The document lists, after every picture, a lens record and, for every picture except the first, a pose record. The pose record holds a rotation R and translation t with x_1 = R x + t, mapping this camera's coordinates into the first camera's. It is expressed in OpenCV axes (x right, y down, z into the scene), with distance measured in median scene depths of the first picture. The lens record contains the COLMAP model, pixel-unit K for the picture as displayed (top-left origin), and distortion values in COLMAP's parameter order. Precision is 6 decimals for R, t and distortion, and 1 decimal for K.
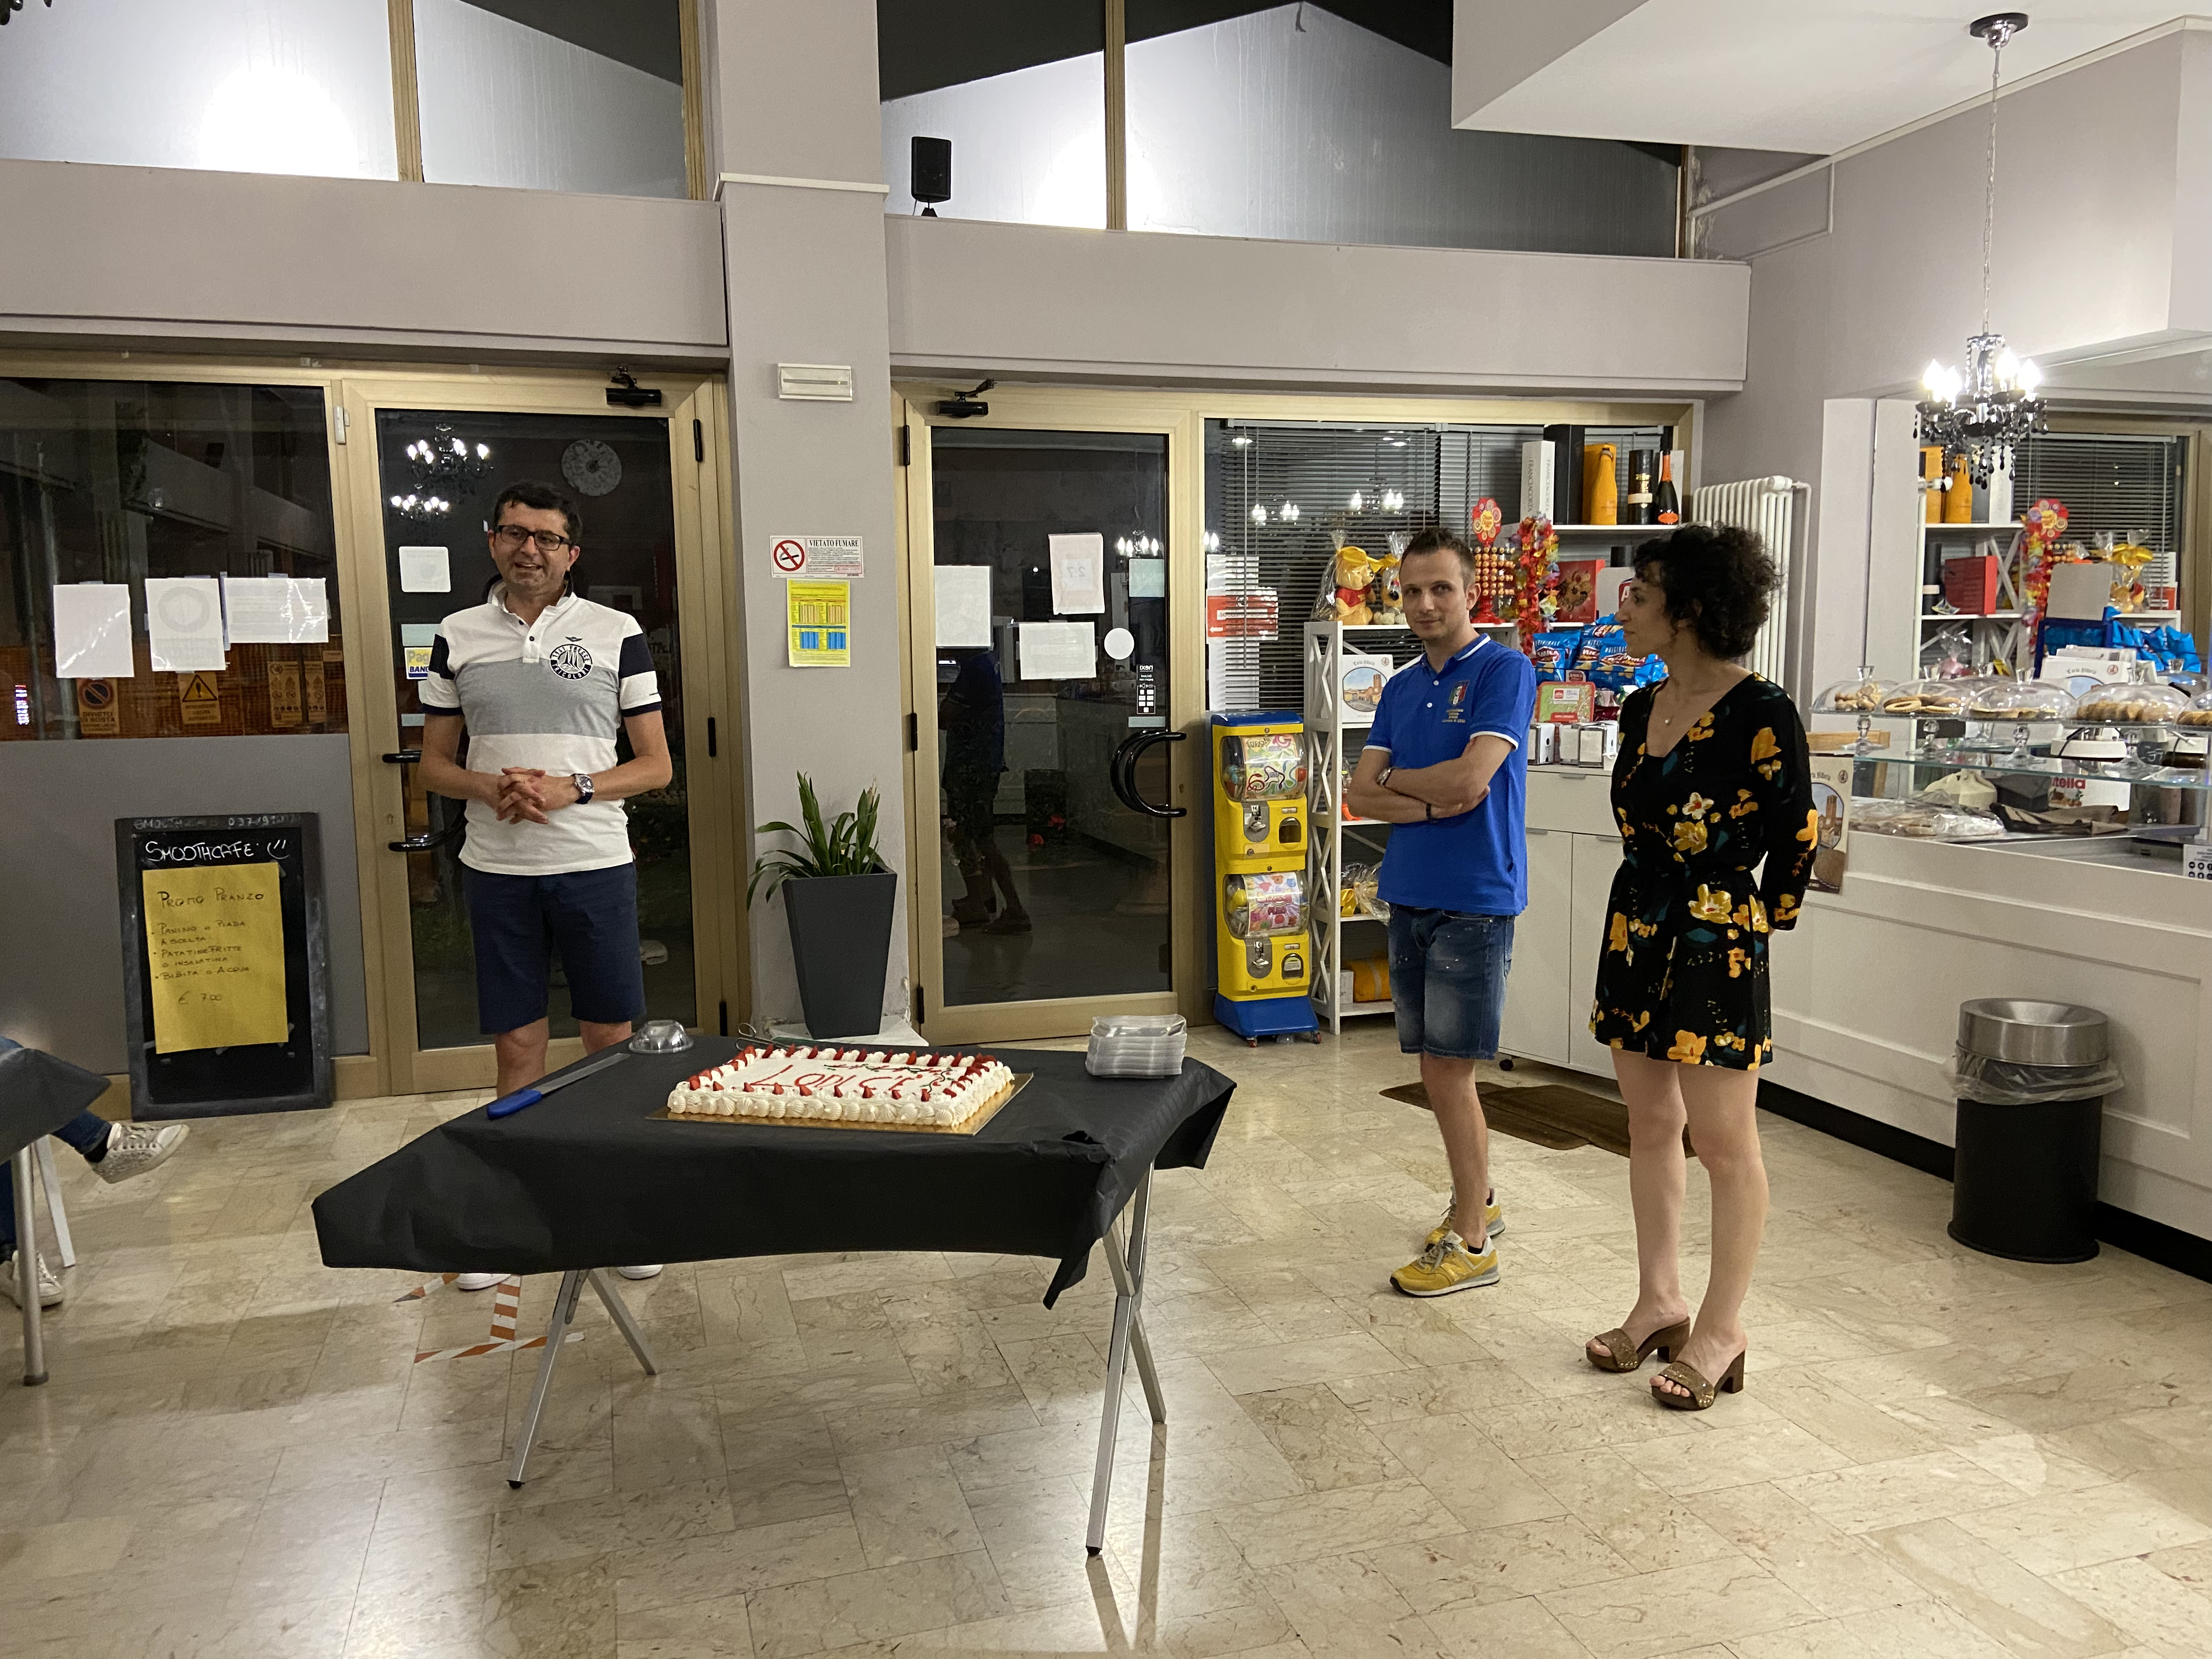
lens RADIAL K [[1644.1, 0, 1106.2], [0, 1644.1, 836.0], [0, 0, 1]] dist [0.126145, -0.164836]
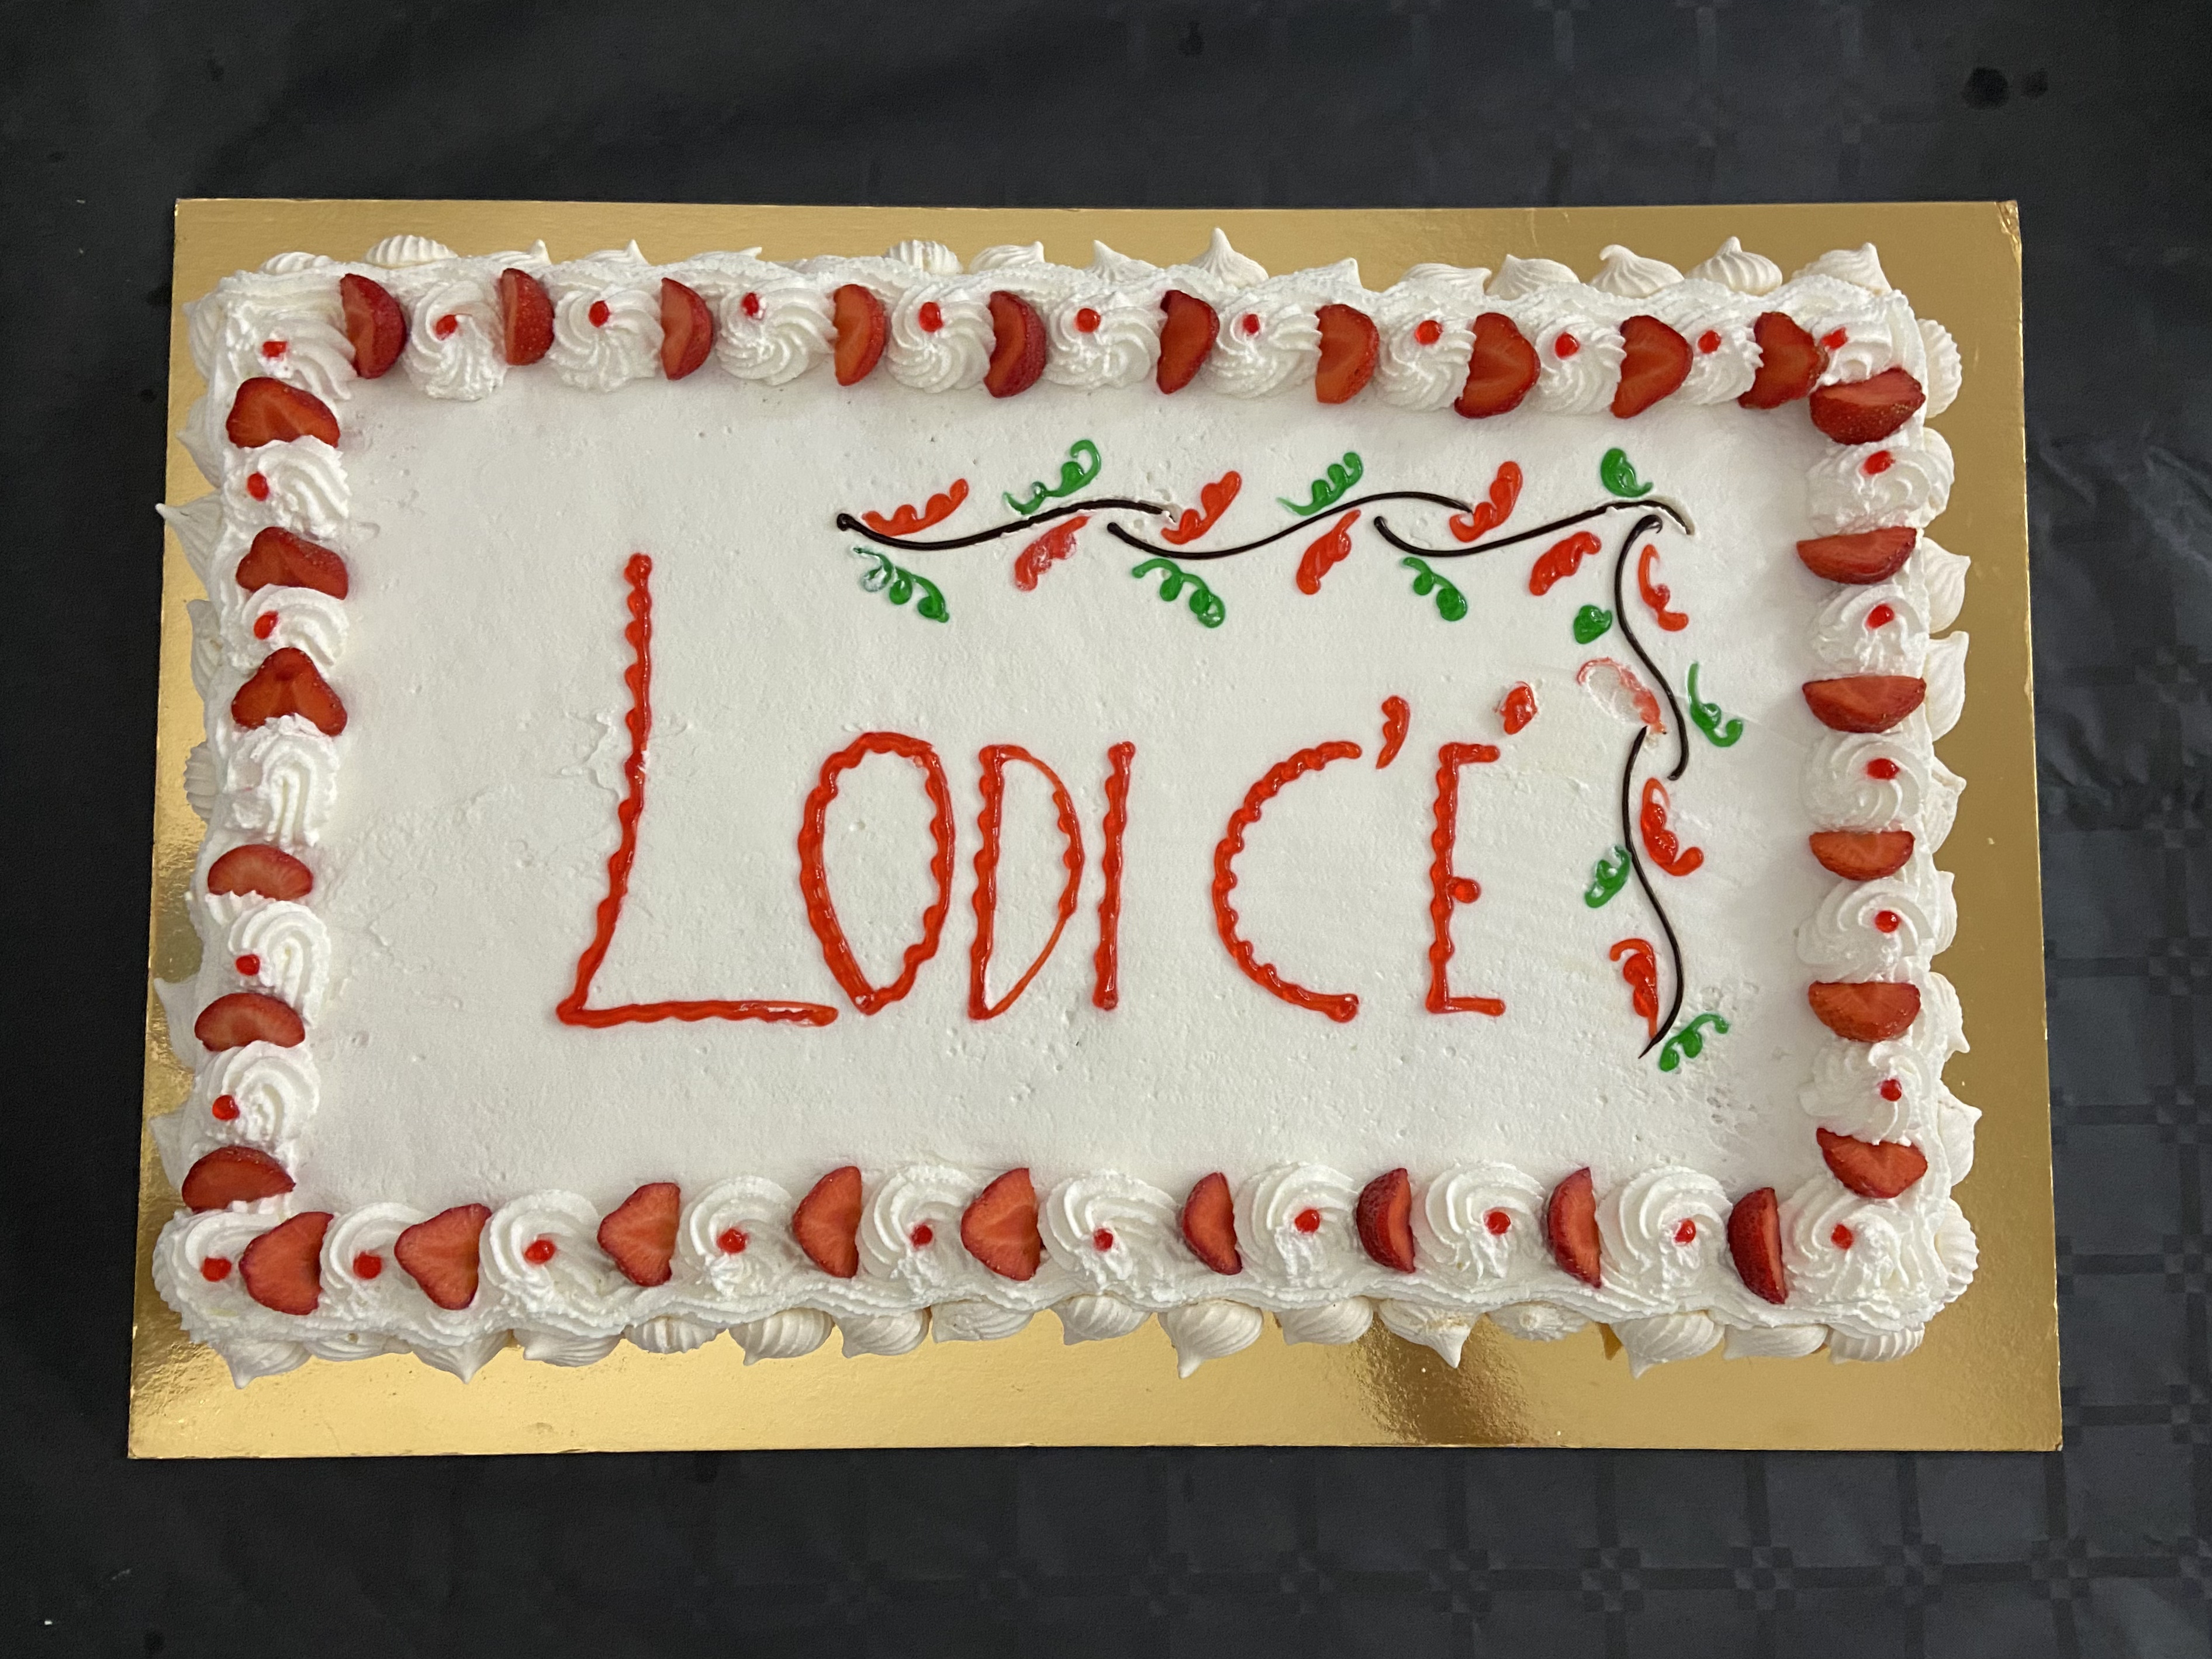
lens RADIAL K [[1646.9, 0, 1106.0], [0, 1646.9, 829.5], [0, 0, 1]] dist [0.126435, -0.171219]
pose [[0.976285, -0.214126, 0.031912, -0.087216], [0.004988, 0.169611, 0.985498, -0.009338], [-0.216433, -0.961968, 0.166657, 0.523724]]
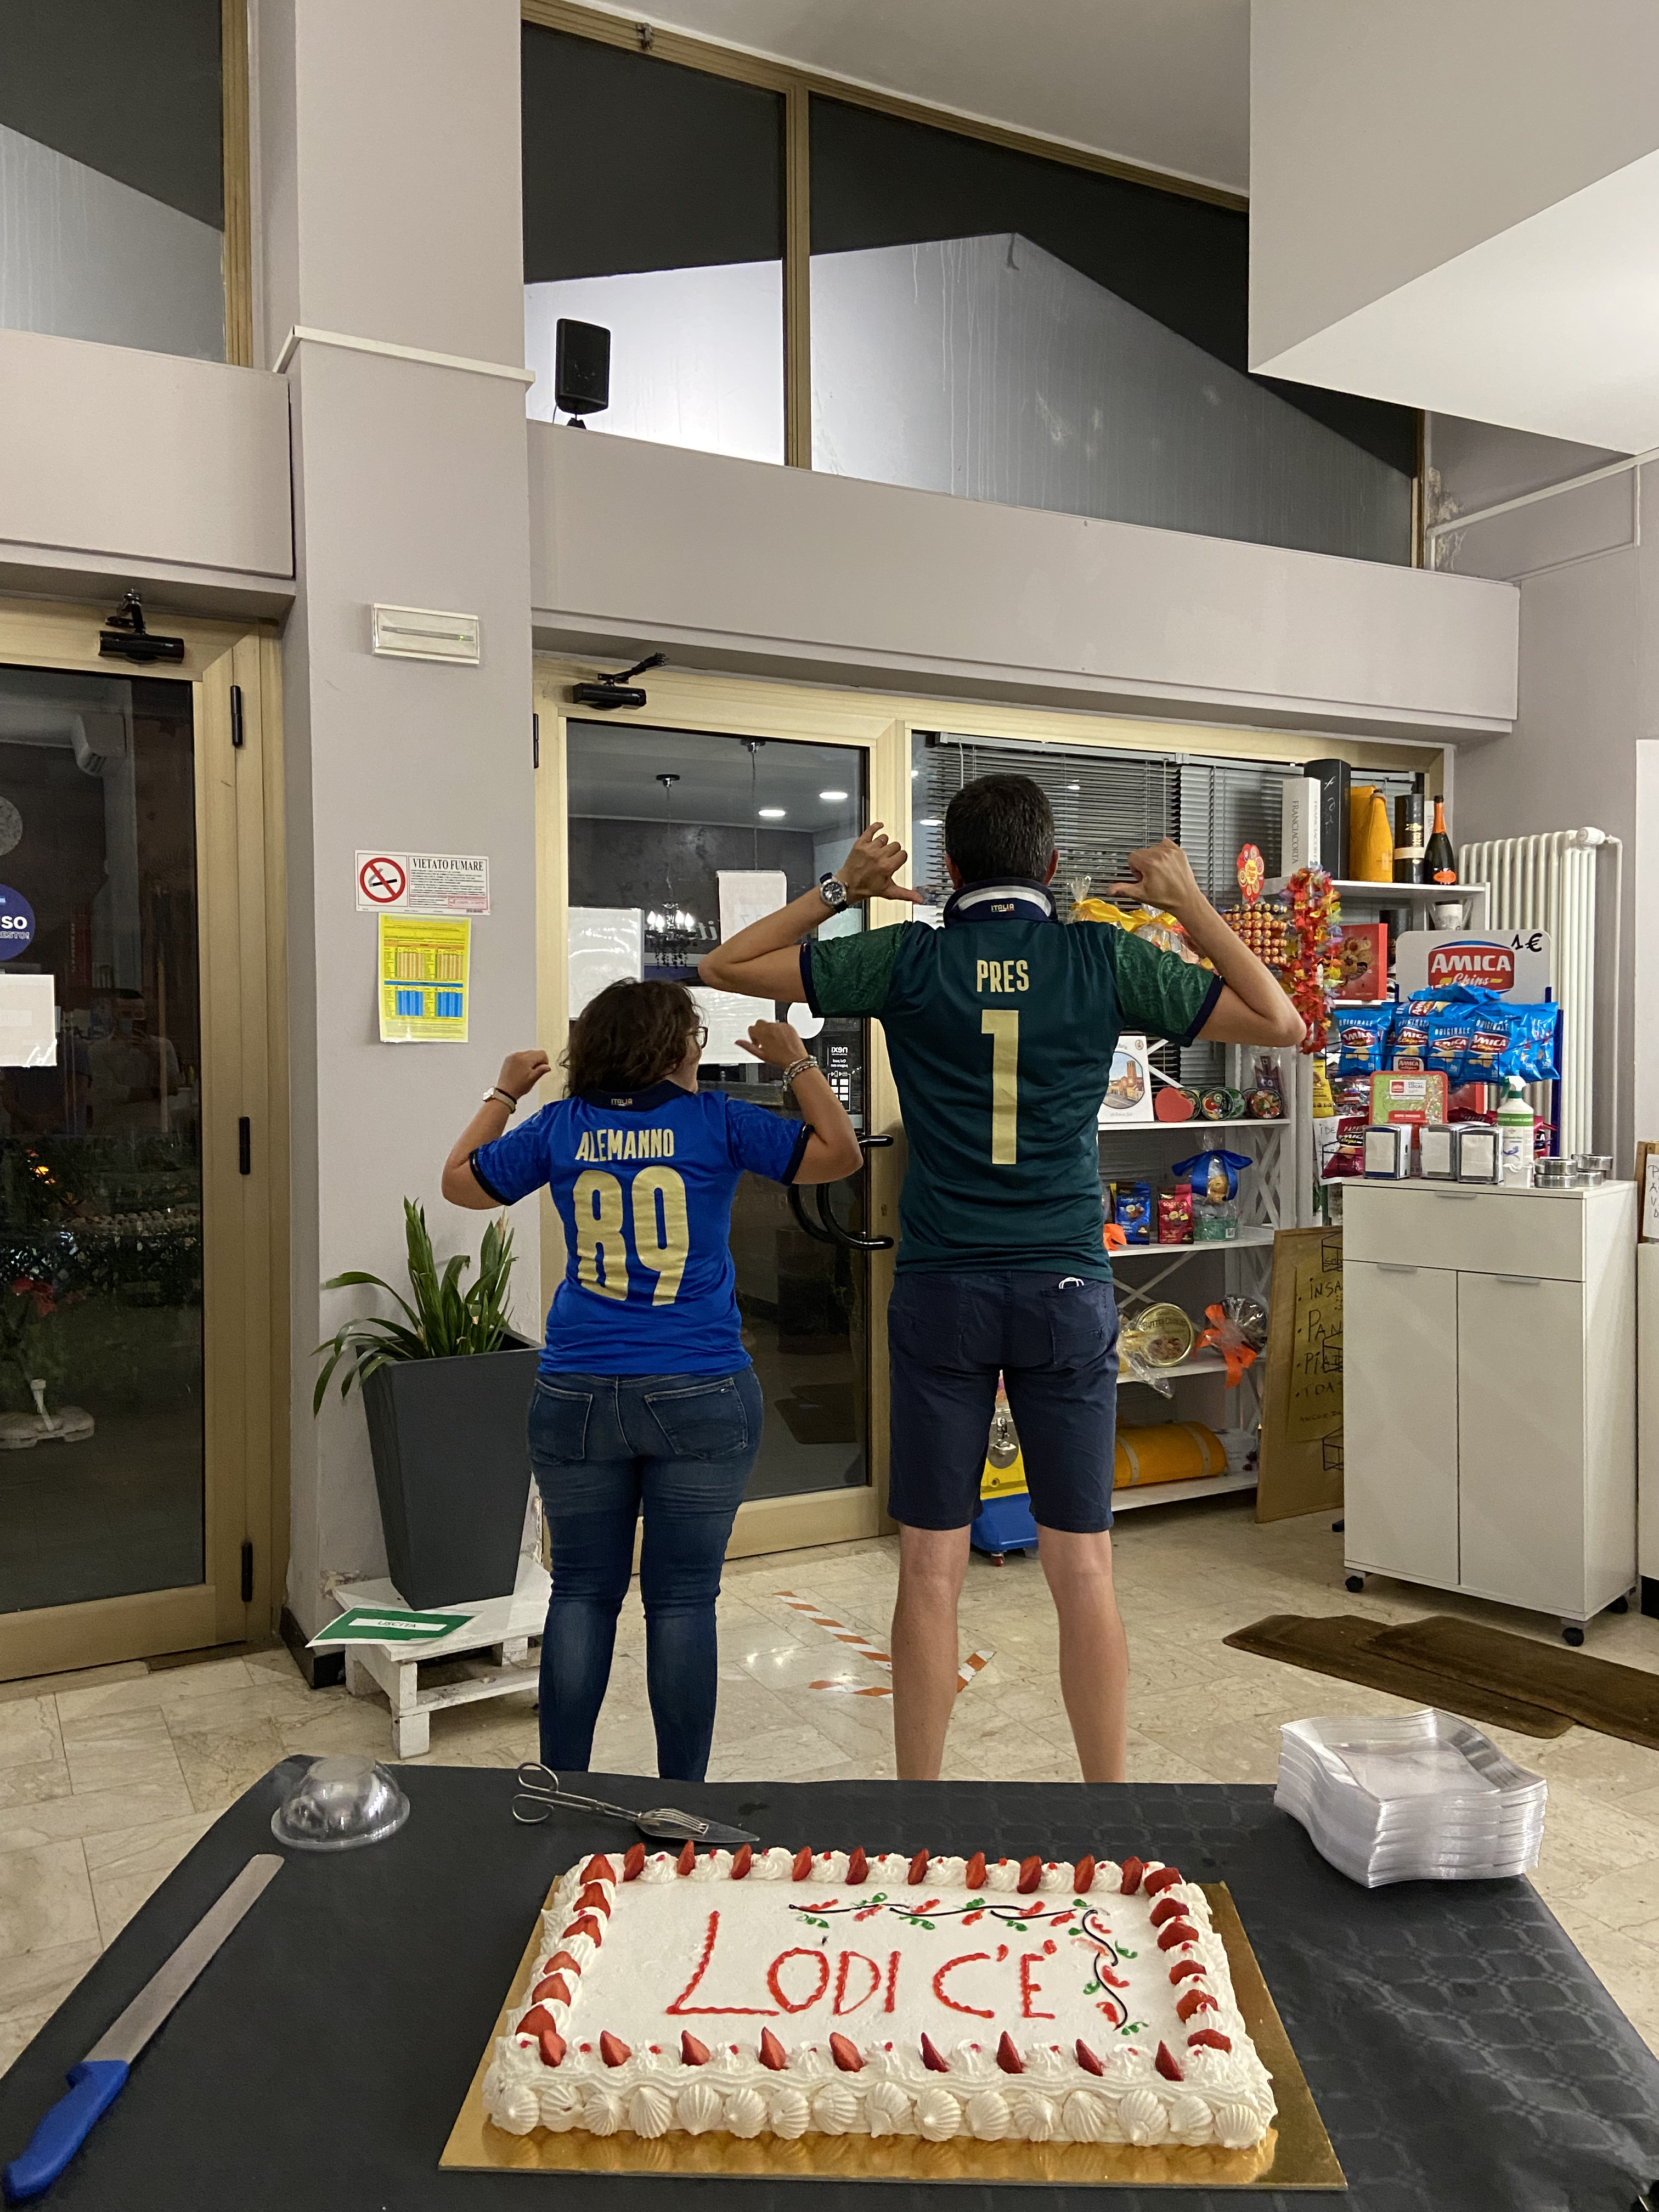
lens RADIAL K [[1646.9, 0, 822.0], [0, 1646.9, 1089.3], [0, 0, 1]] dist [0.126435, -0.171219]
pose [[0.984082, 0.003239, 0.177684, -0.134807], [0.012632, 0.996030, -0.088121, -0.020751], [-0.177264, 0.088963, 0.980134, 0.303786]]
